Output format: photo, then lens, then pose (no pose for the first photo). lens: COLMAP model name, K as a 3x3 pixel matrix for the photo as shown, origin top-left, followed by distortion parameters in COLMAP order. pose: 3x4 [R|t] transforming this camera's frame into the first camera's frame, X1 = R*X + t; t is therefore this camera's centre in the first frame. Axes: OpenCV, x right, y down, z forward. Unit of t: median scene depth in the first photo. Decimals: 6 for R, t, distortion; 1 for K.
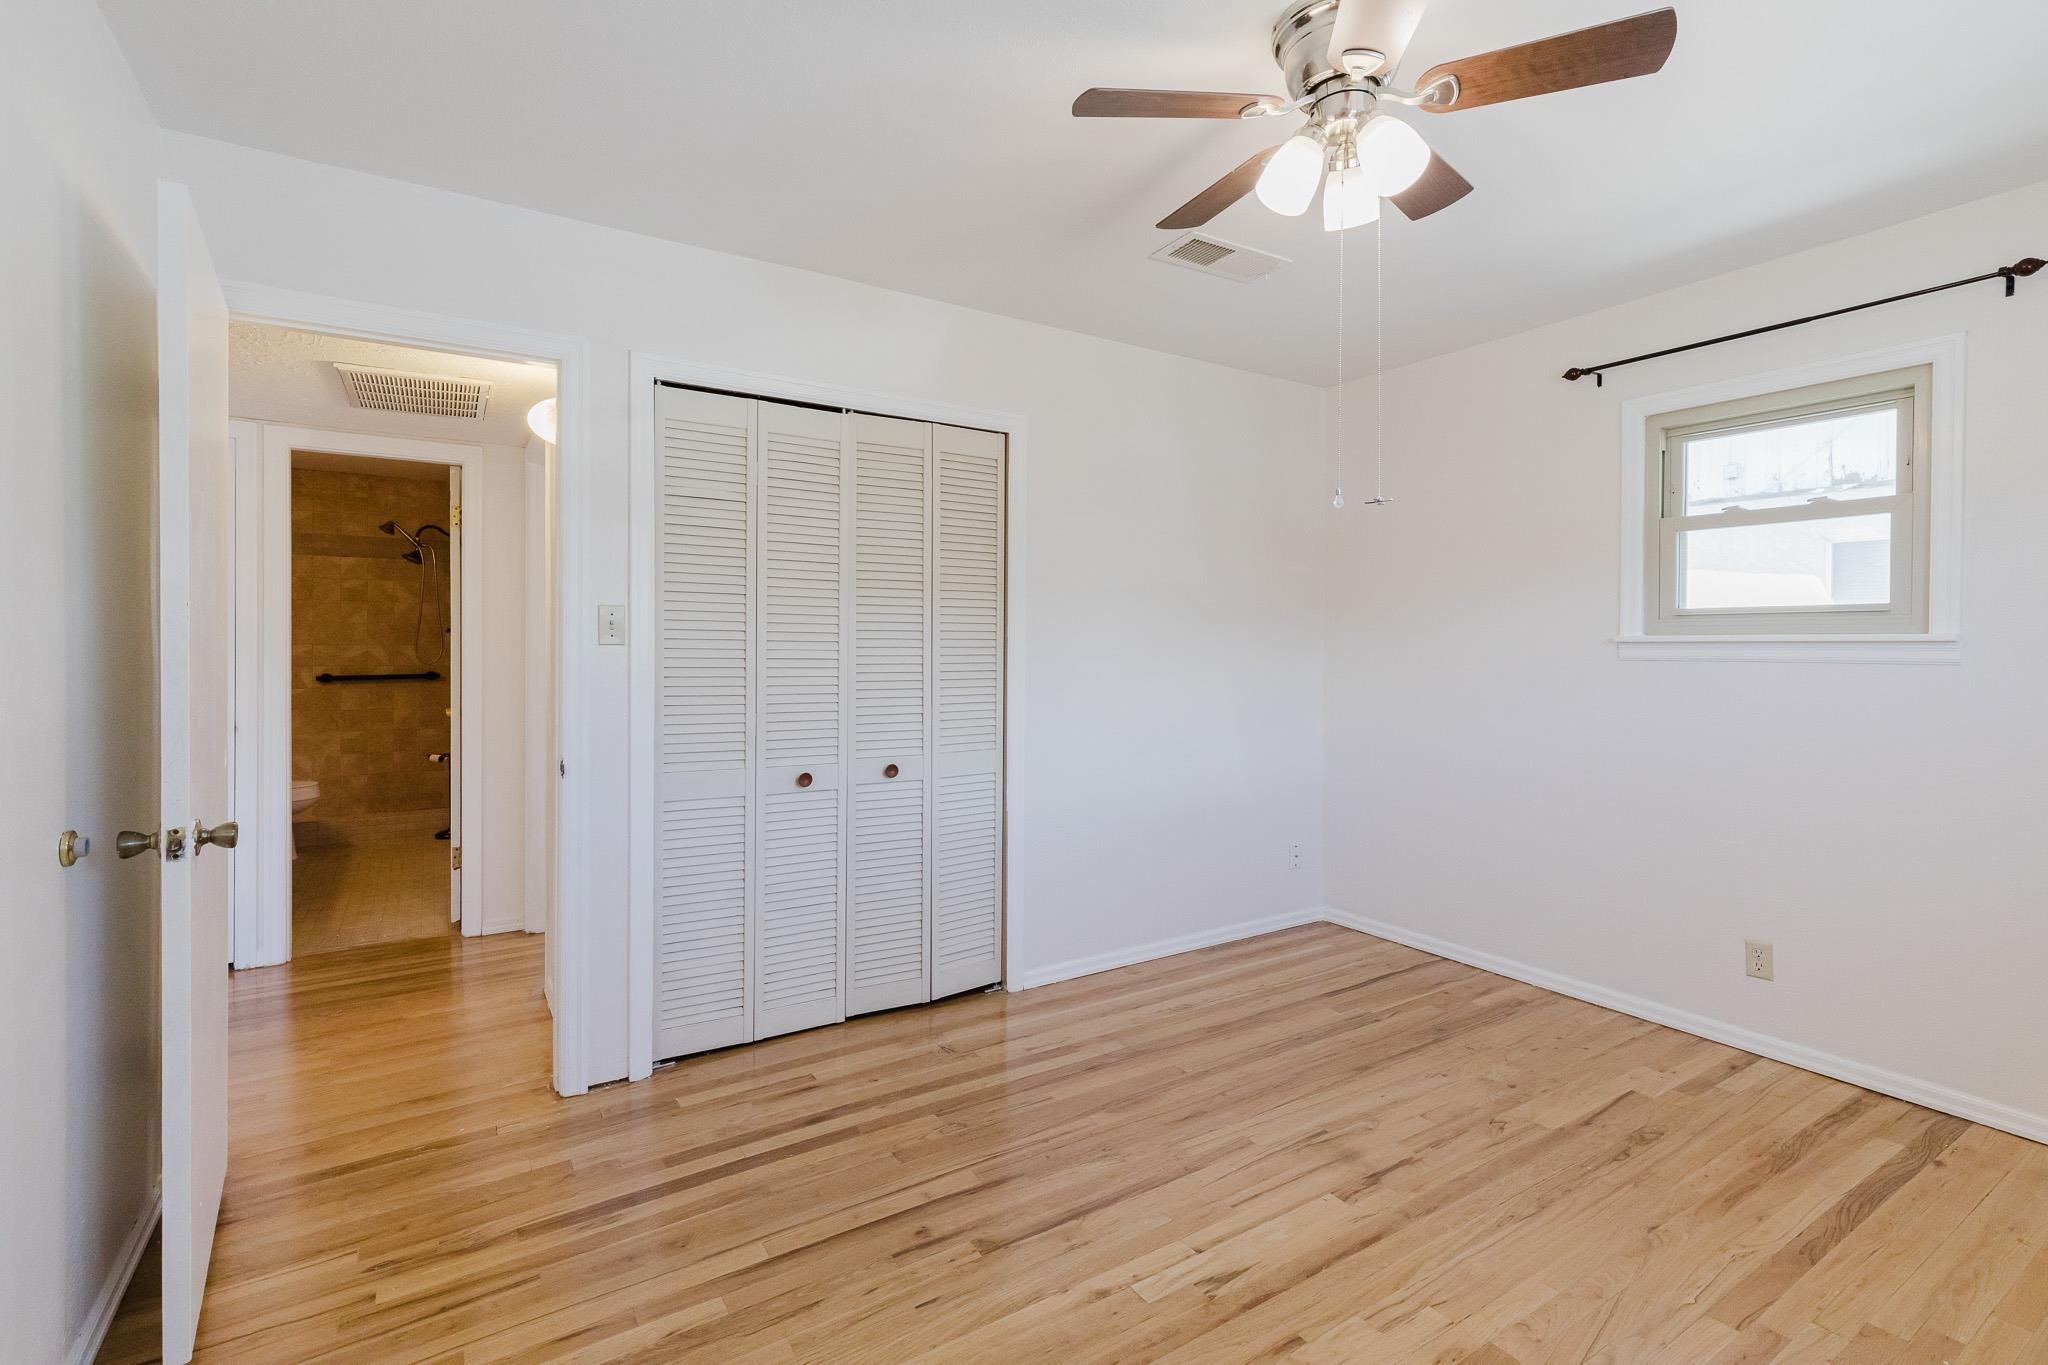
lens RADIAL K [[932.3, 0, 1024.9], [0, 932.3, 620.9], [0, 0, 1]] dist [0.009031, -0.001265]
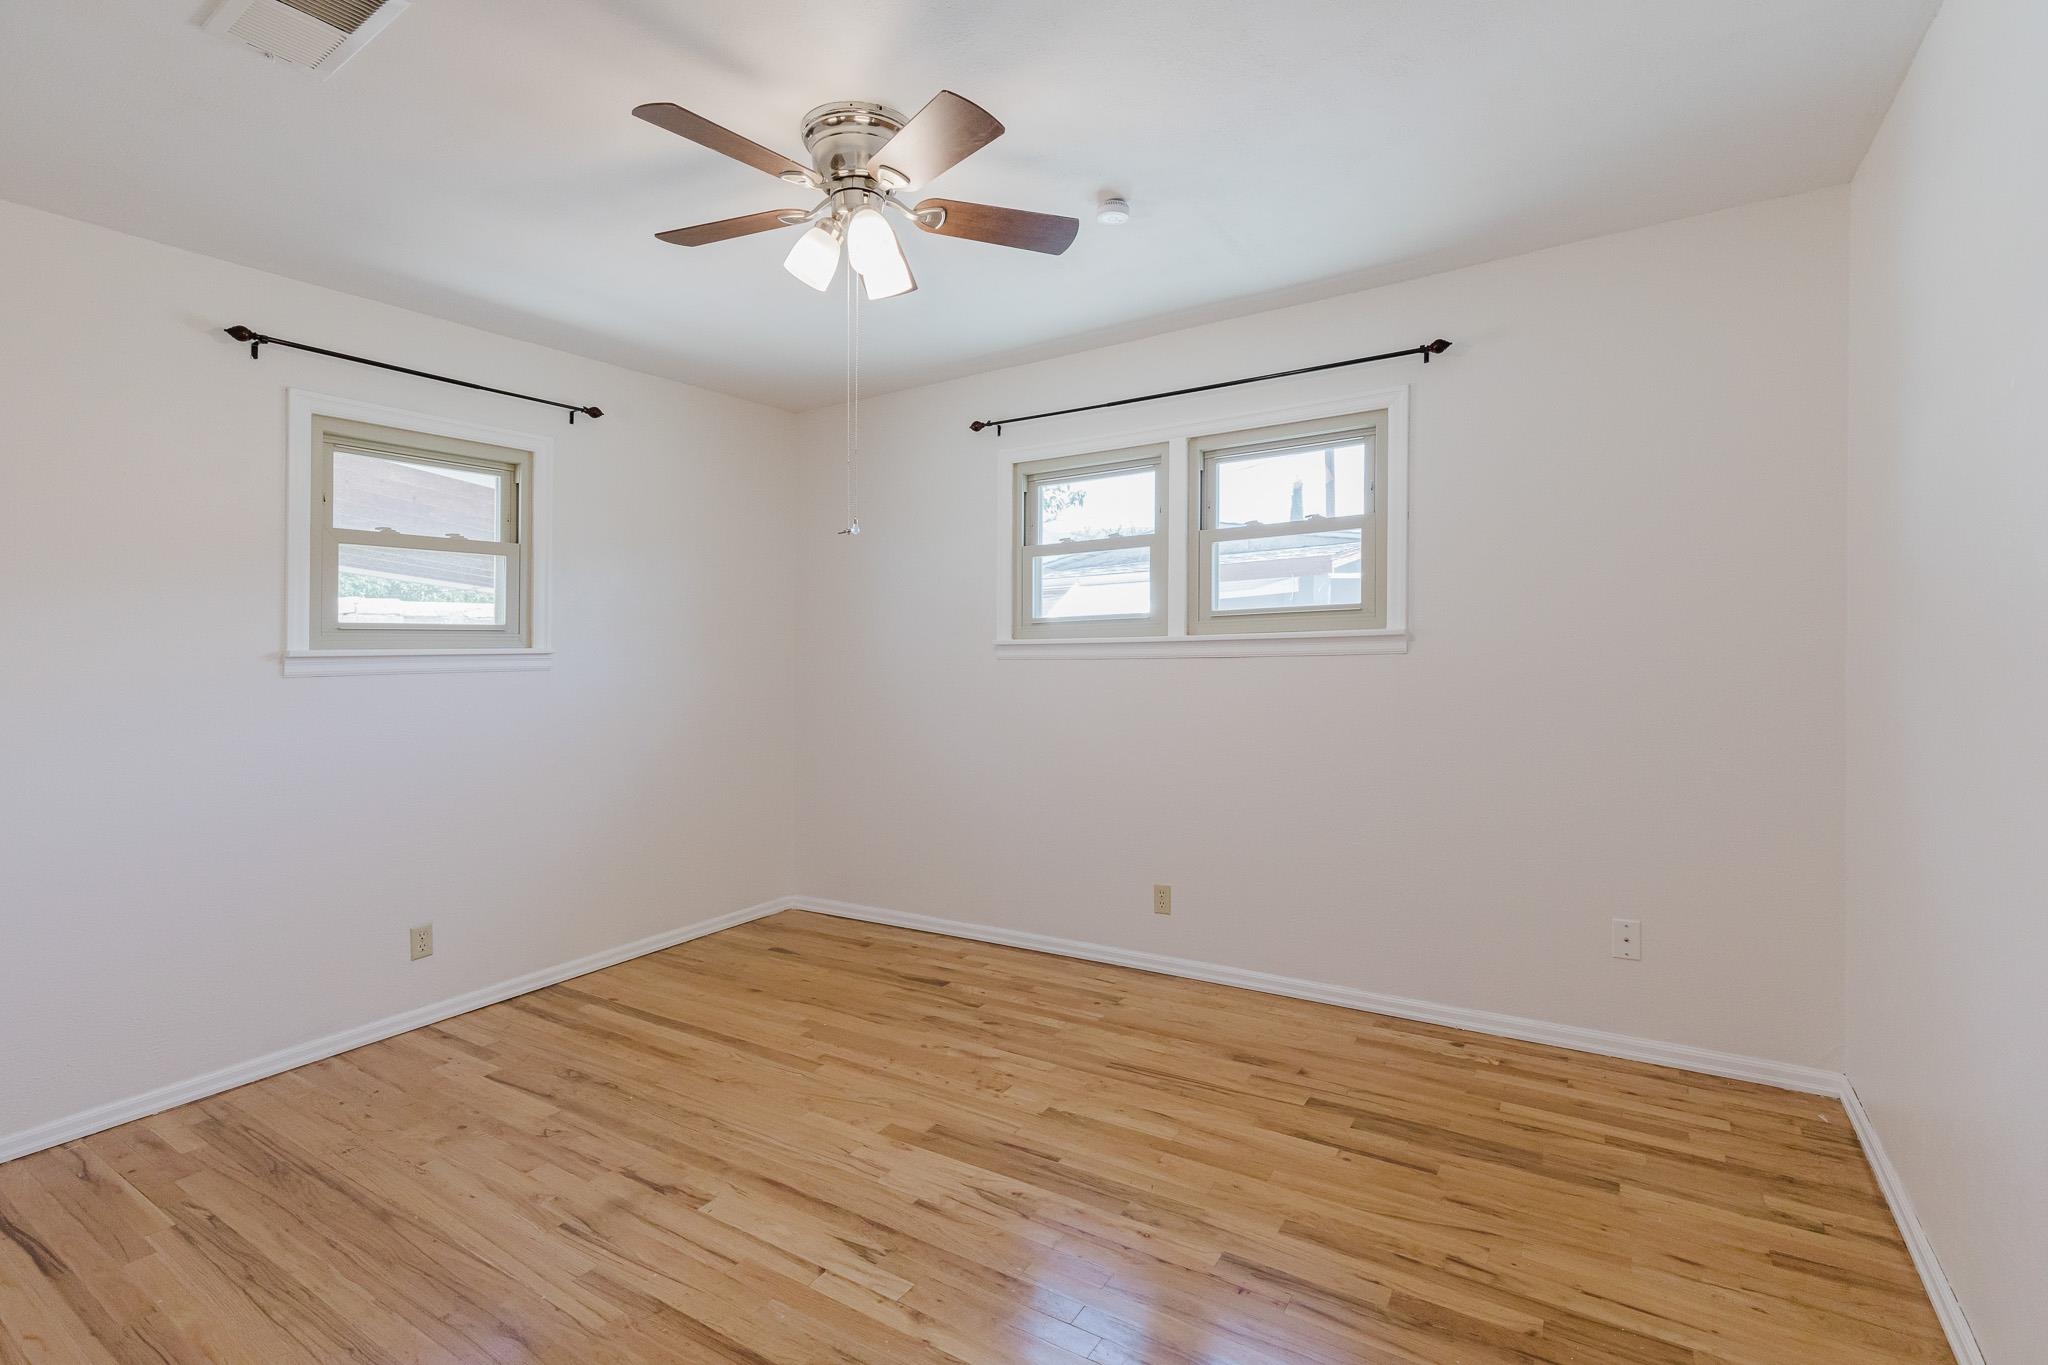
lens RADIAL K [[932.3, 0, 1033.7], [0, 932.3, 666.1], [0, 0, 1]] dist [0.009031, -0.001265]
pose [[-0.419880, -0.010160, 0.907523, -0.584706], [-0.003707, 0.999948, 0.009479, 0.024427], [-0.907572, 0.000616, -0.419895, 0.899857]]
